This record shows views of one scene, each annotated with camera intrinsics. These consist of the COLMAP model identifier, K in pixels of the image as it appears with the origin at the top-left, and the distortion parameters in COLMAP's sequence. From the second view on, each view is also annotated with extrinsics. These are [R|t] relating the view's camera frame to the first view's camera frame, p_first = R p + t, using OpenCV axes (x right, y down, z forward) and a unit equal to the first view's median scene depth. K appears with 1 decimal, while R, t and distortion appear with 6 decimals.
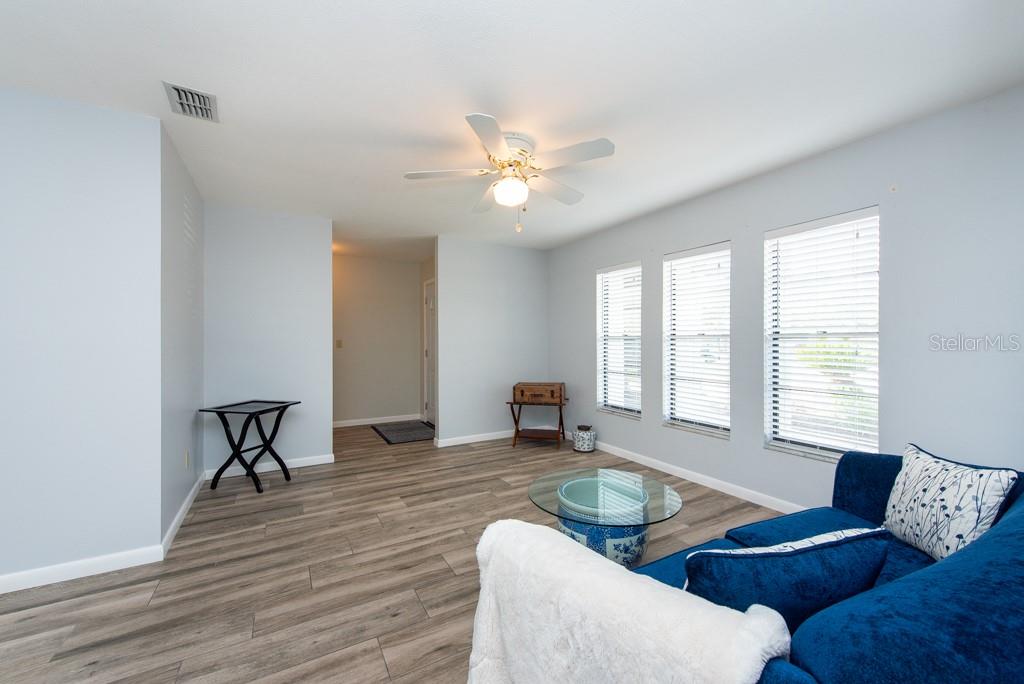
lens RADIAL K [[401.0, 0, 513.7], [0, 401.0, 345.9], [0, 0, 1]] dist [0.013160, -0.003064]
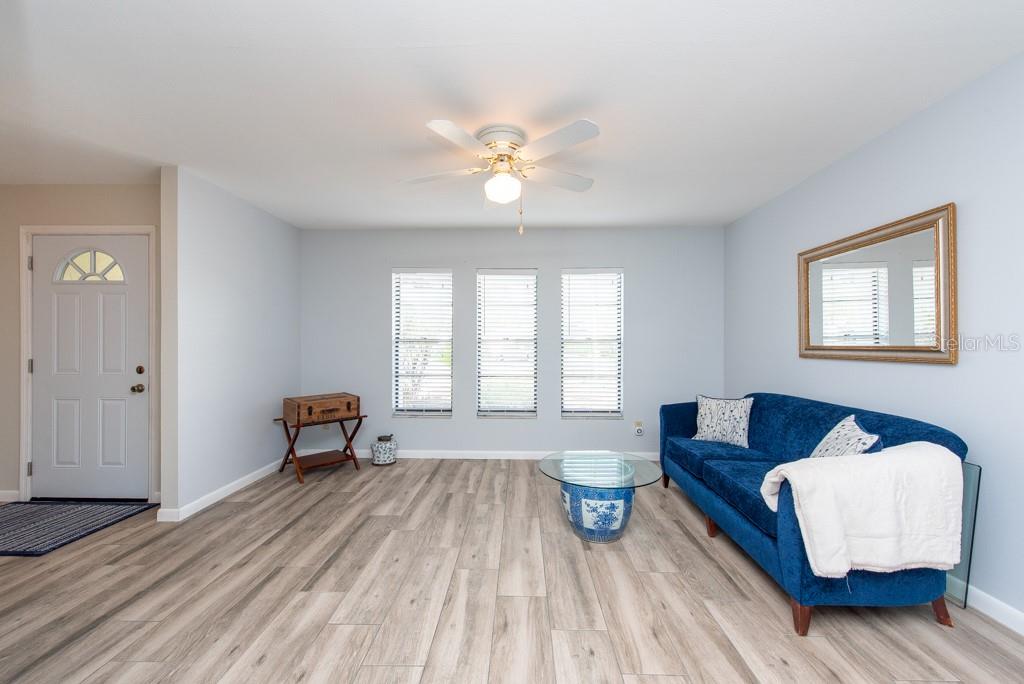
lens RADIAL K [[401.0, 0, 512.7], [0, 401.0, 345.1], [0, 0, 1]] dist [0.013160, -0.003064]
pose [[0.522674, -0.000813, 0.852532, -0.614699], [0.007701, 0.999963, -0.003768, -0.004425], [-0.852498, 0.008535, 0.522661, 0.364245]]
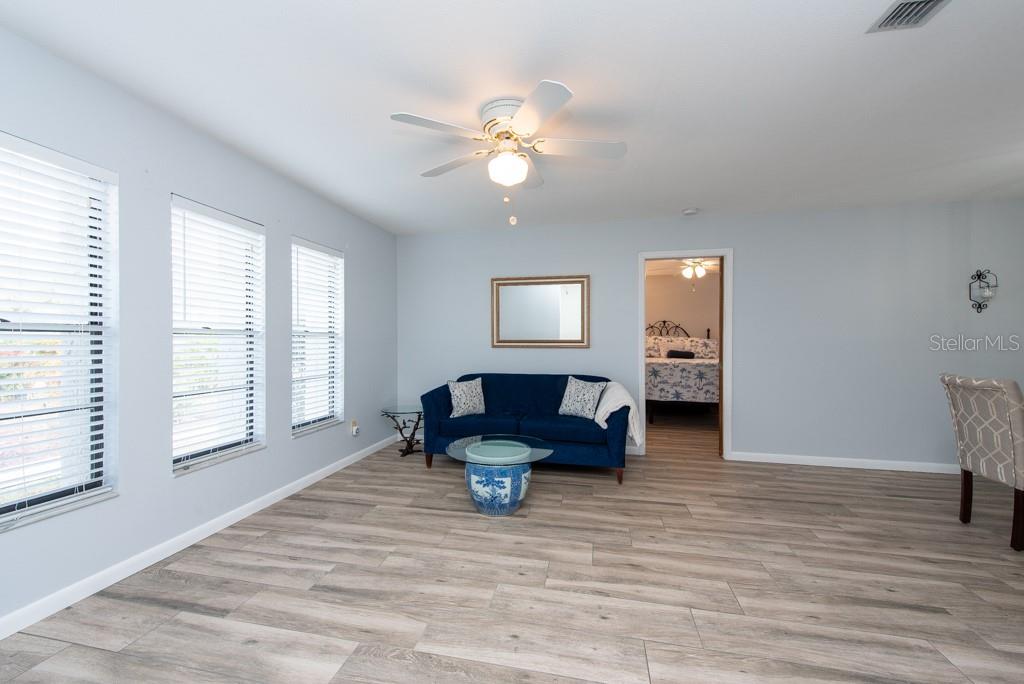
lens RADIAL K [[401.0, 0, 509.3], [0, 401.0, 342.3], [0, 0, 1]] dist [0.013160, -0.003064]
pose [[-0.738953, -0.003439, 0.673748, -0.462163], [0.006495, 0.999904, 0.012227, -0.009378], [-0.673726, 0.013411, -0.738860, 1.256659]]
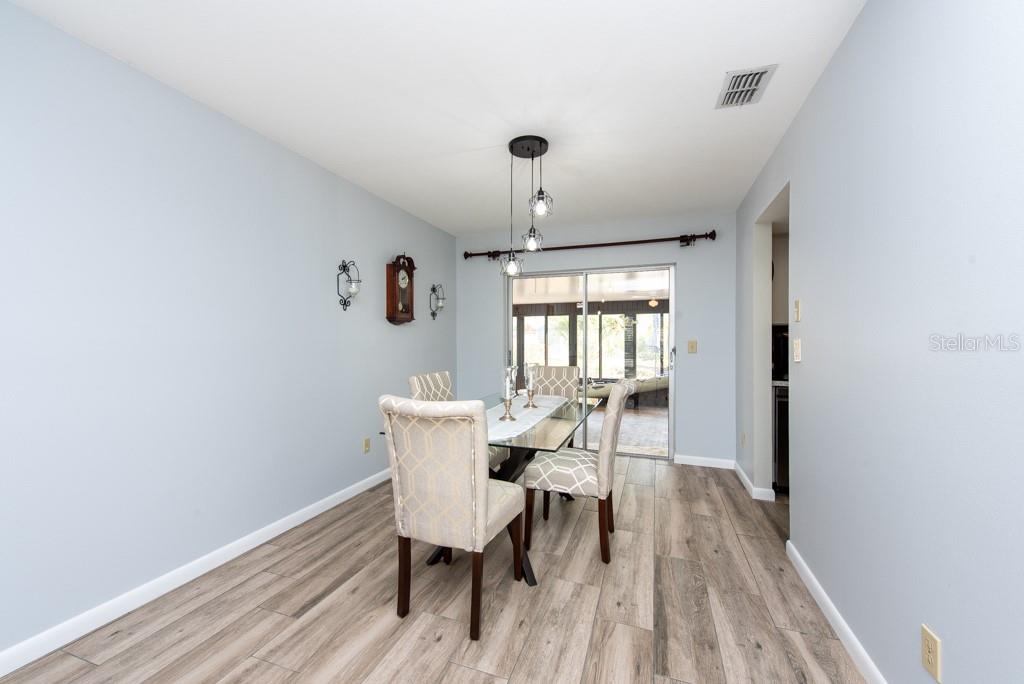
lens RADIAL K [[401.0, 0, 513.8], [0, 401.0, 342.9], [0, 0, 1]] dist [0.013160, -0.003064]
pose [[-0.759070, 0.007314, -0.650968, -0.353498], [-0.001657, 0.999912, 0.013166, -0.005485], [0.651007, 0.011073, -0.758991, 0.563014]]
